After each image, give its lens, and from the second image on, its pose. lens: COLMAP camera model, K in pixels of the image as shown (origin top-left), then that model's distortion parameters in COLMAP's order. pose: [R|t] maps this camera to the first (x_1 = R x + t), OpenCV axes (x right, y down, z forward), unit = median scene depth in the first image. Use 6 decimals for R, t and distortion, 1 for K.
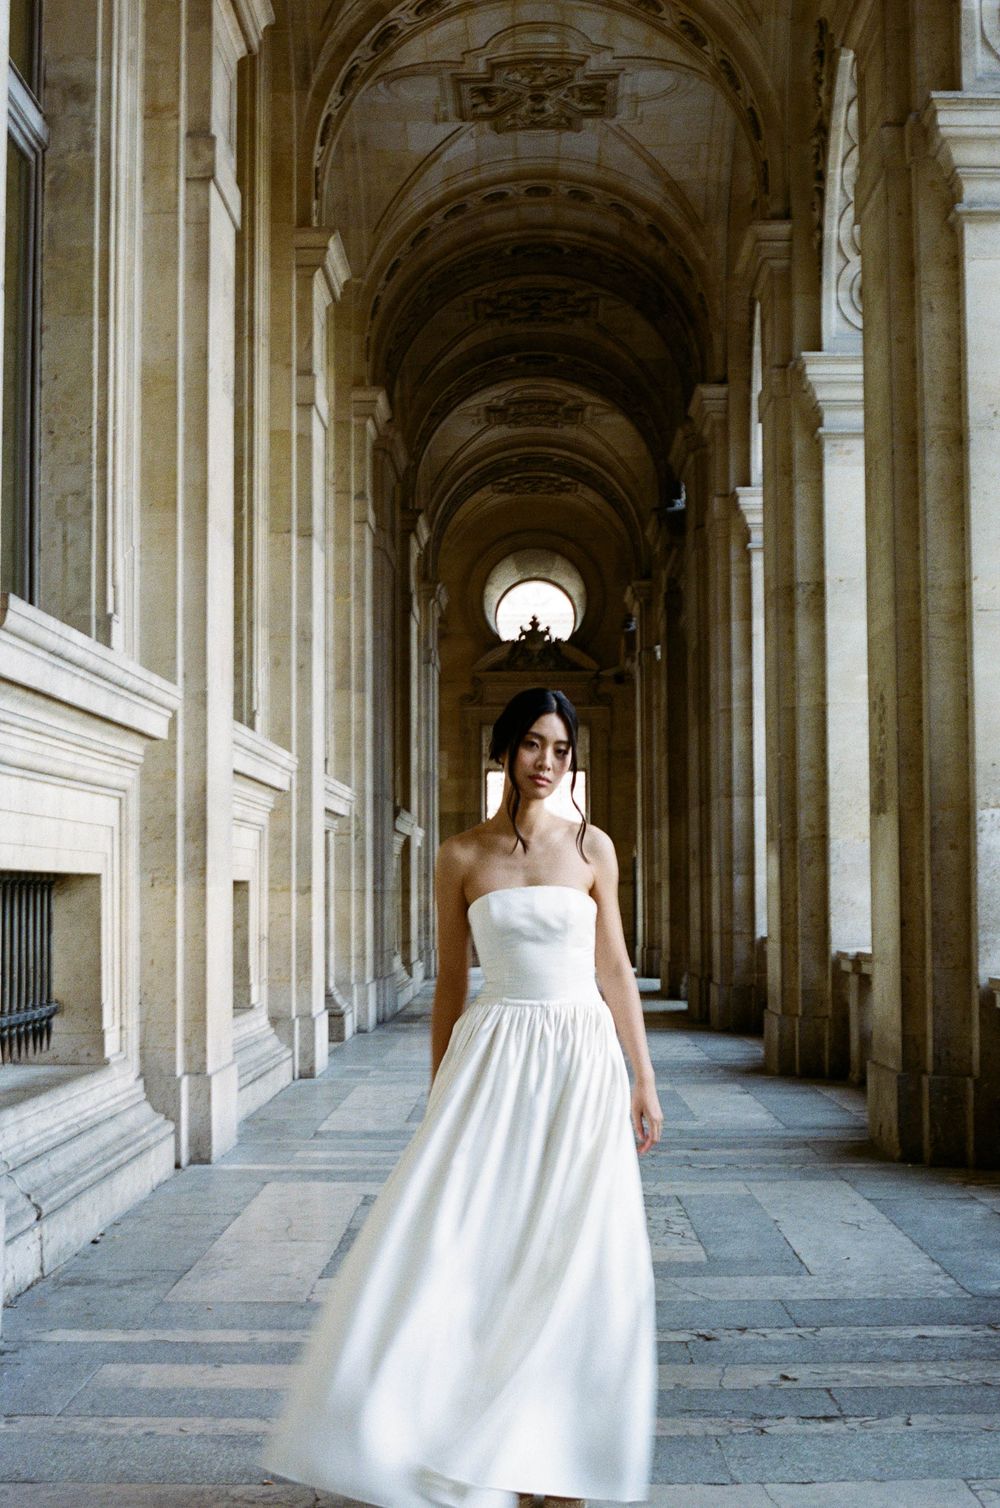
lens RADIAL K [[2181.3, 0, 548.8], [0, 2181.3, 797.0], [0, 0, 1]] dist [0.000338, -0.429837]
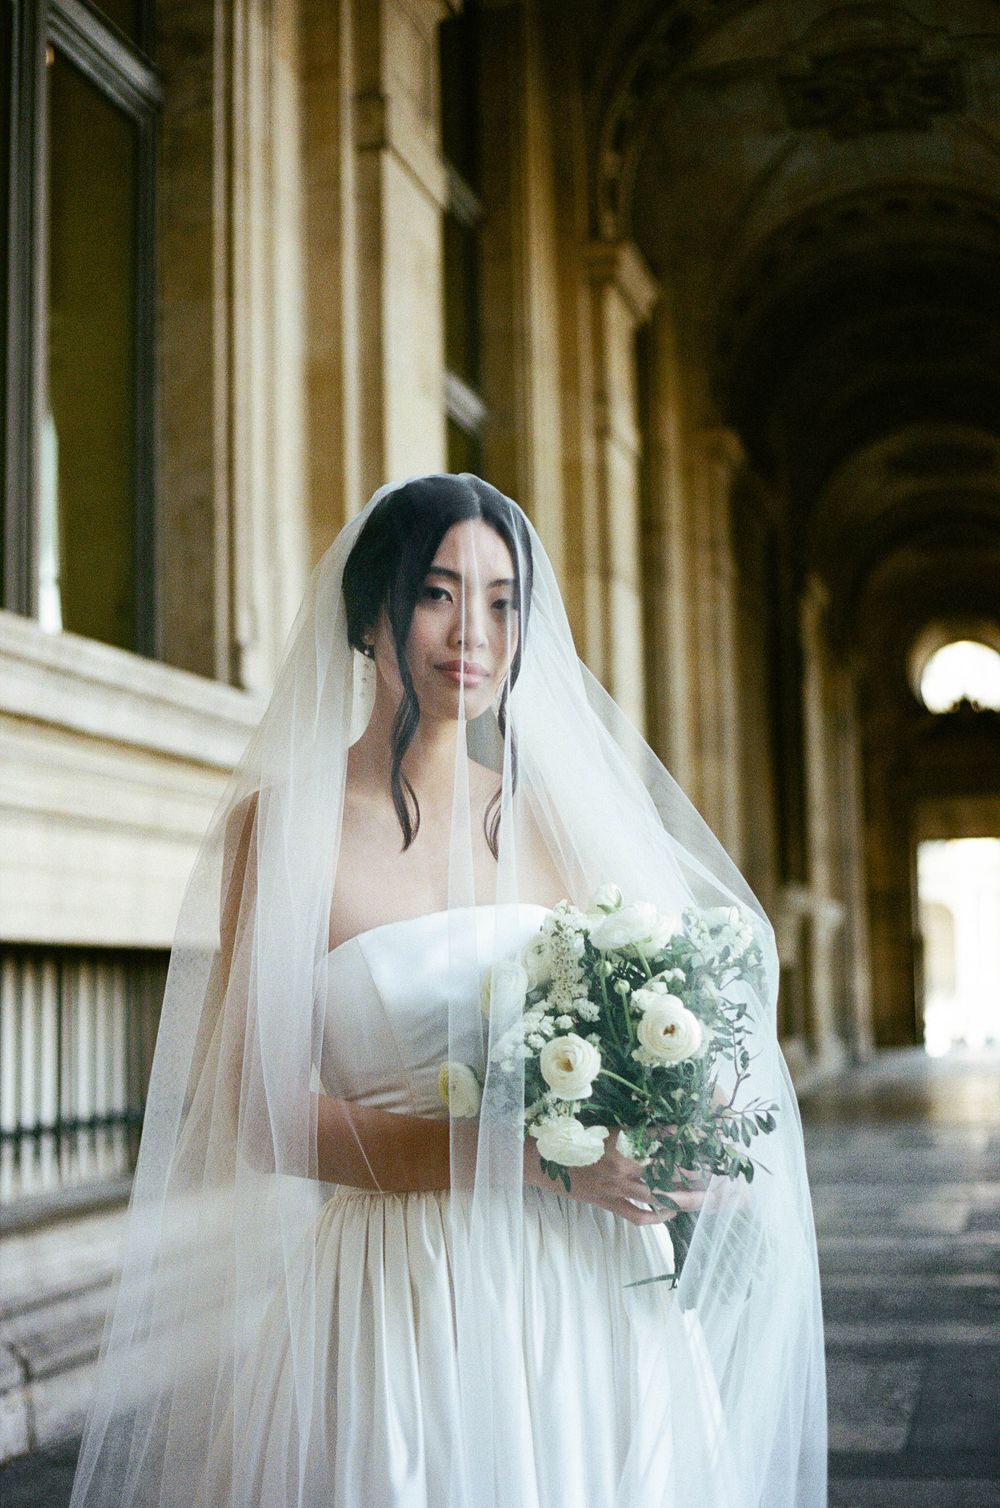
lens RADIAL K [[2181.3, 0, 548.8], [0, 2181.3, 797.0], [0, 0, 1]] dist [0.000338, -0.429837]
pose [[0.976734, -0.031637, -0.212106, 0.053096], [0.023408, 0.998877, -0.041196, 0.007970], [0.213172, 0.035272, 0.976378, 0.109719]]
